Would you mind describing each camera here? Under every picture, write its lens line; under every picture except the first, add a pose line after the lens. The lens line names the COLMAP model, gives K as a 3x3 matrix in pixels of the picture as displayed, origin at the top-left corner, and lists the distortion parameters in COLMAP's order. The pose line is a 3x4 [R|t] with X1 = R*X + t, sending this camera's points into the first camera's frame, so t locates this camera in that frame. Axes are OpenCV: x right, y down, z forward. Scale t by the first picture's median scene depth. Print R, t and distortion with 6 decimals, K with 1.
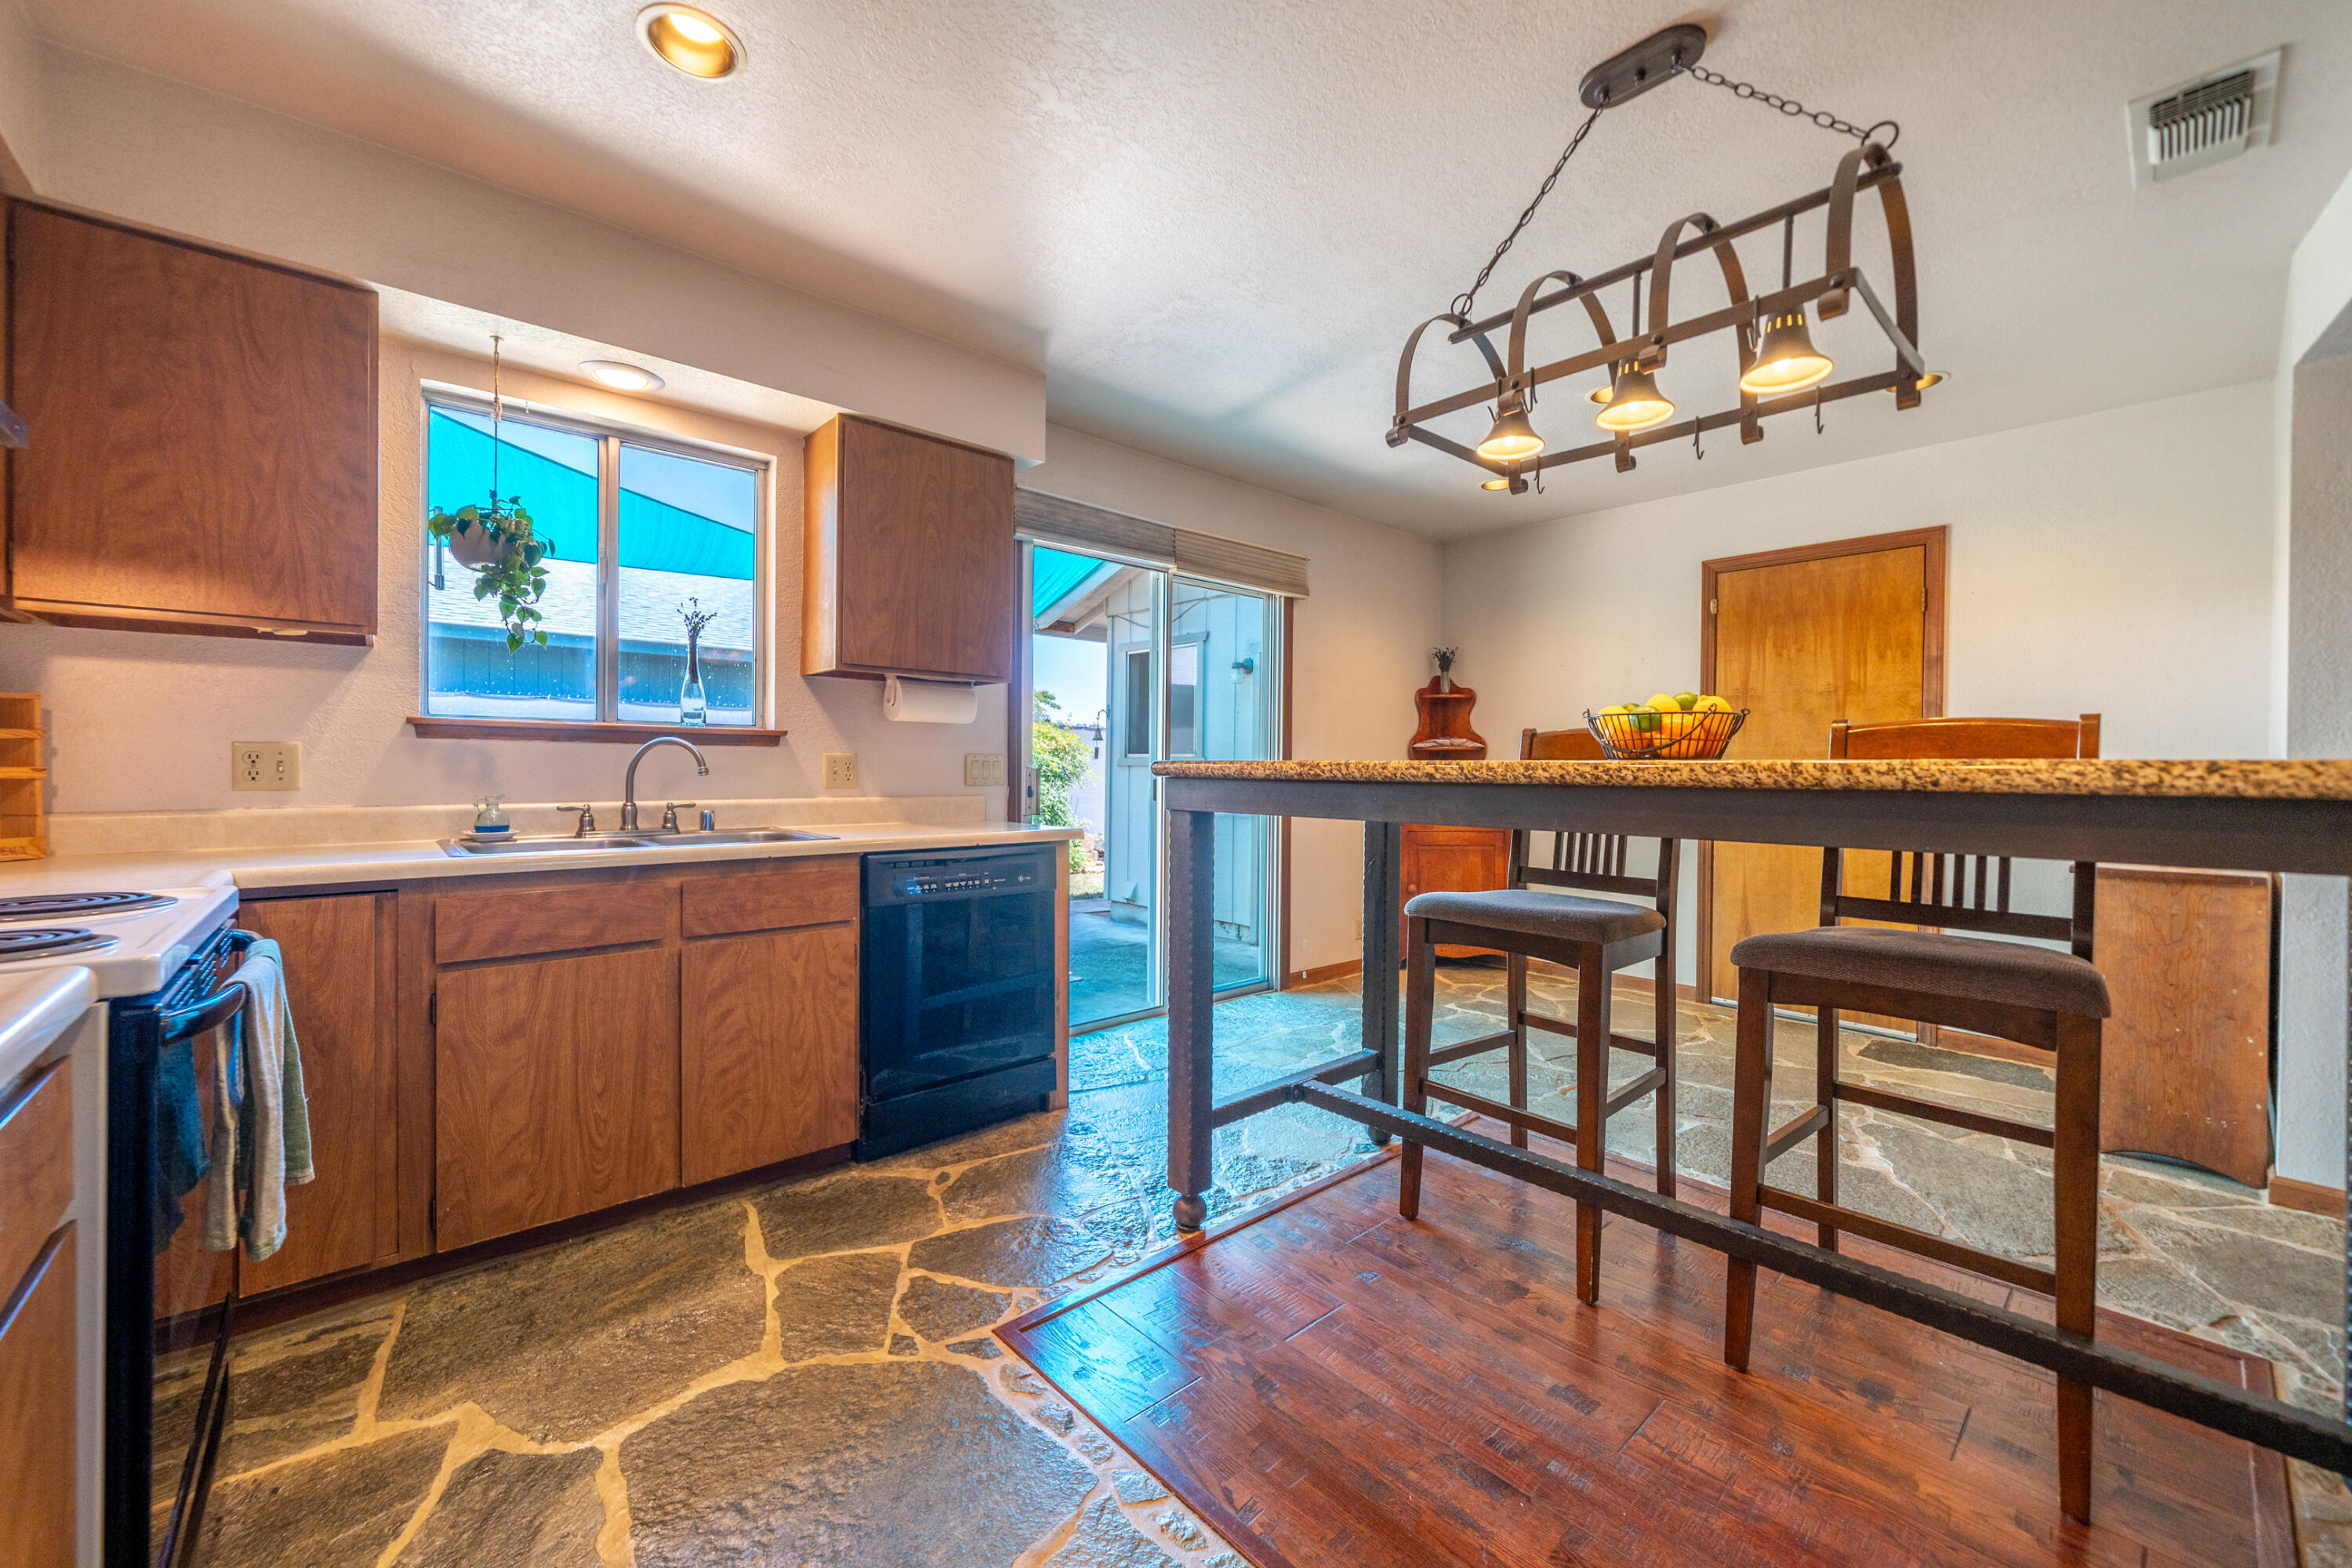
lens RADIAL K [[913.2, 0, 1181.2], [0, 913.2, 772.0], [0, 0, 1]] dist [-0.001713, -0.000075]
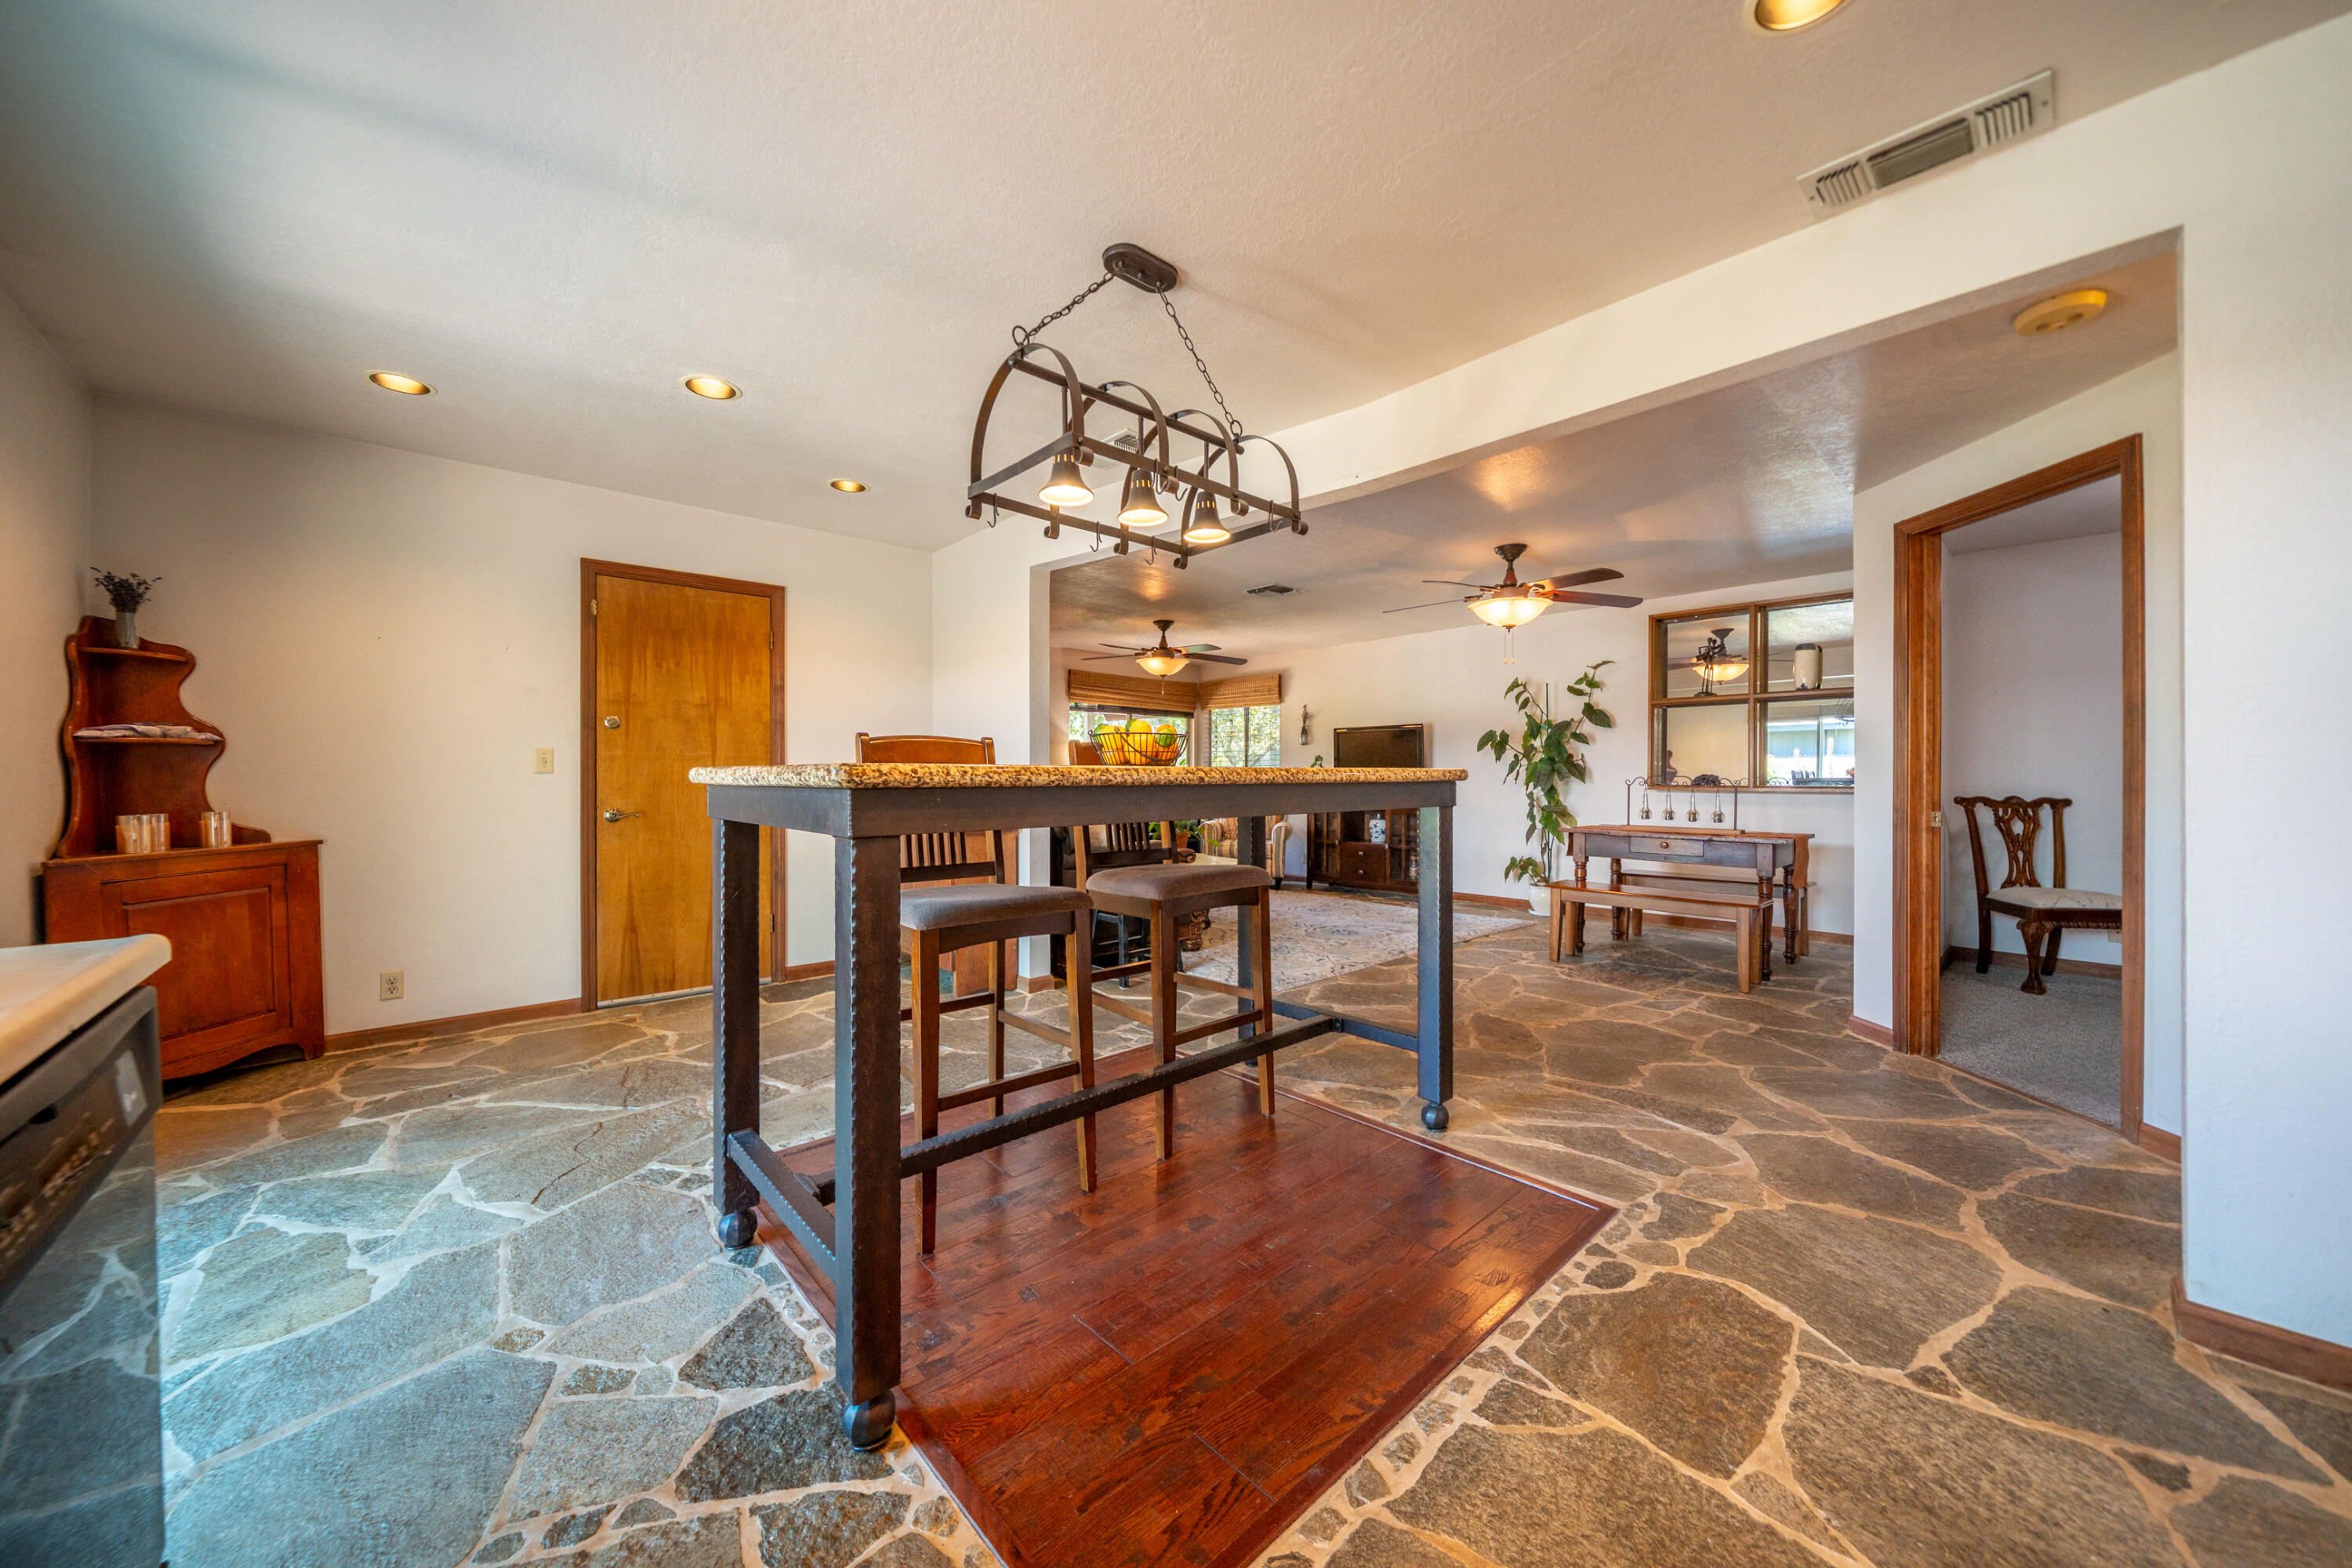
lens RADIAL K [[816.4, 0, 1153.8], [0, 816.4, 791.1], [0, 0, 1]] dist [-0.003302, 0.000094]
pose [[0.001256, -0.029724, 0.999557, -0.569222], [0.005606, 0.999543, 0.029716, -0.010321], [-0.999984, 0.005566, 0.001422, 0.749065]]
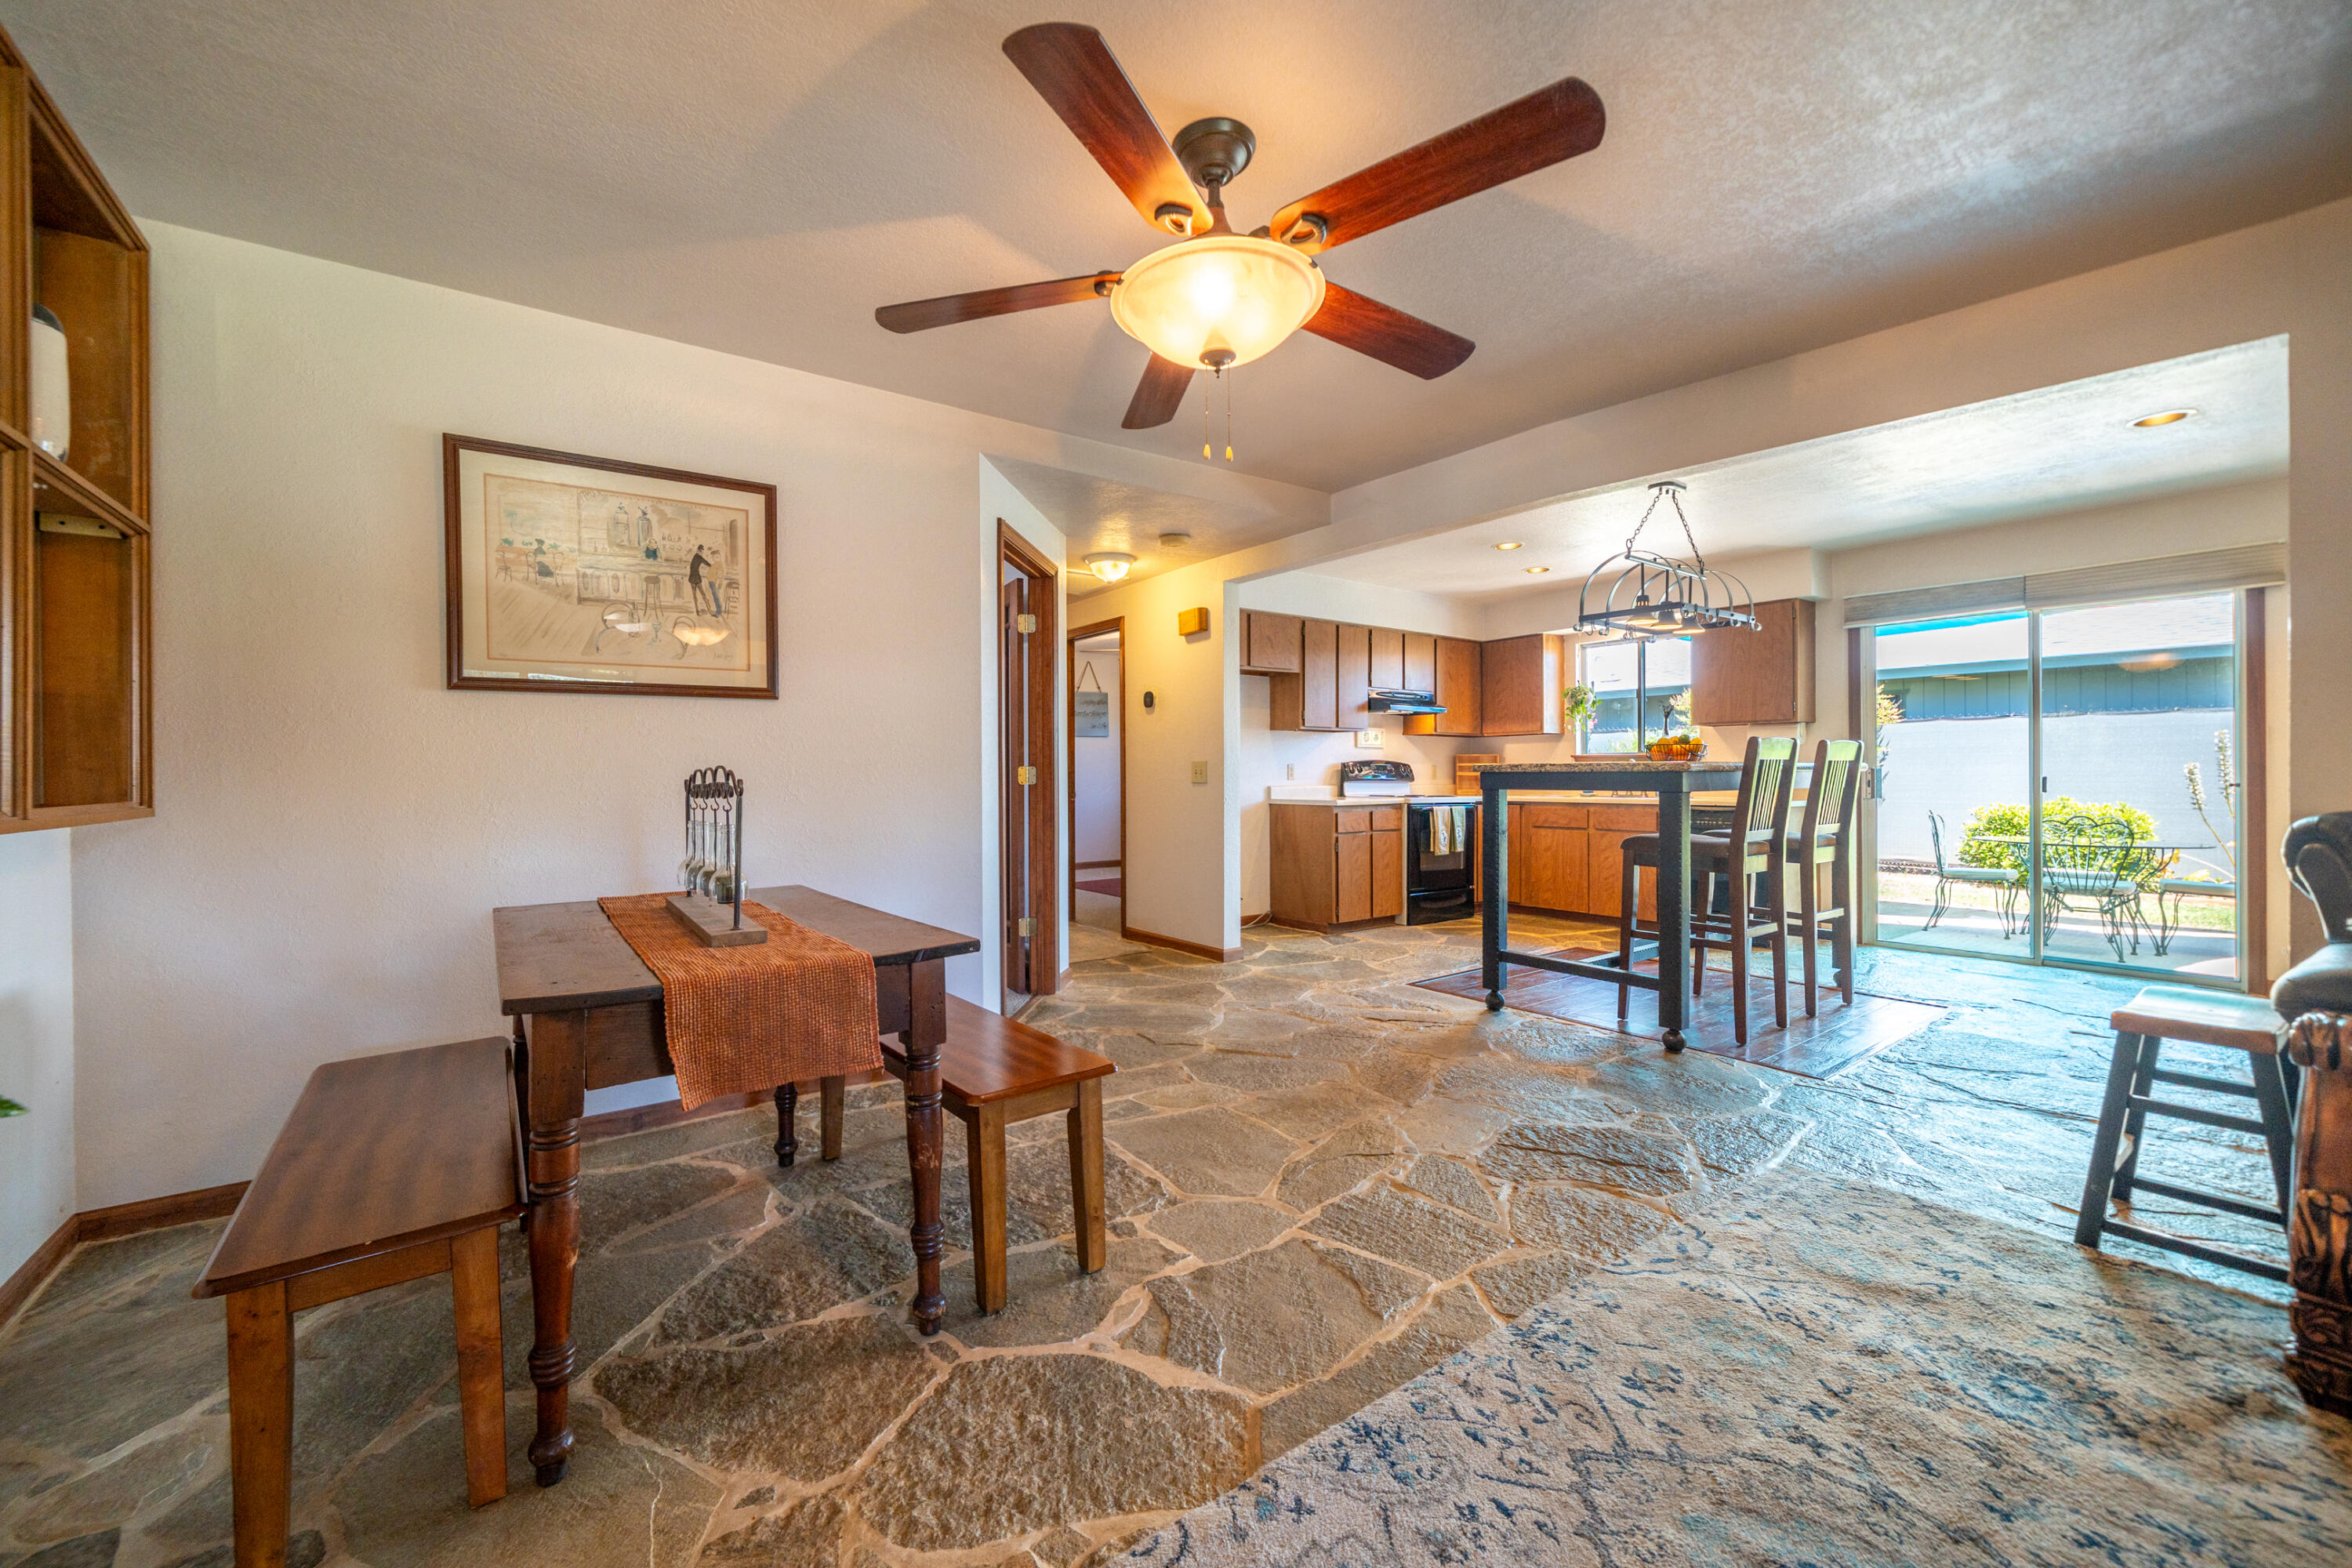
lens RADIAL K [[913.2, 0, 1107.5], [0, 913.2, 776.0], [0, 0, 1]] dist [-0.001713, -0.000075]
pose [[-0.128289, -0.007010, -0.991712, 2.442413], [-0.003132, 0.999973, -0.006663, 0.034854], [0.991732, 0.002251, -0.128307, -0.171048]]
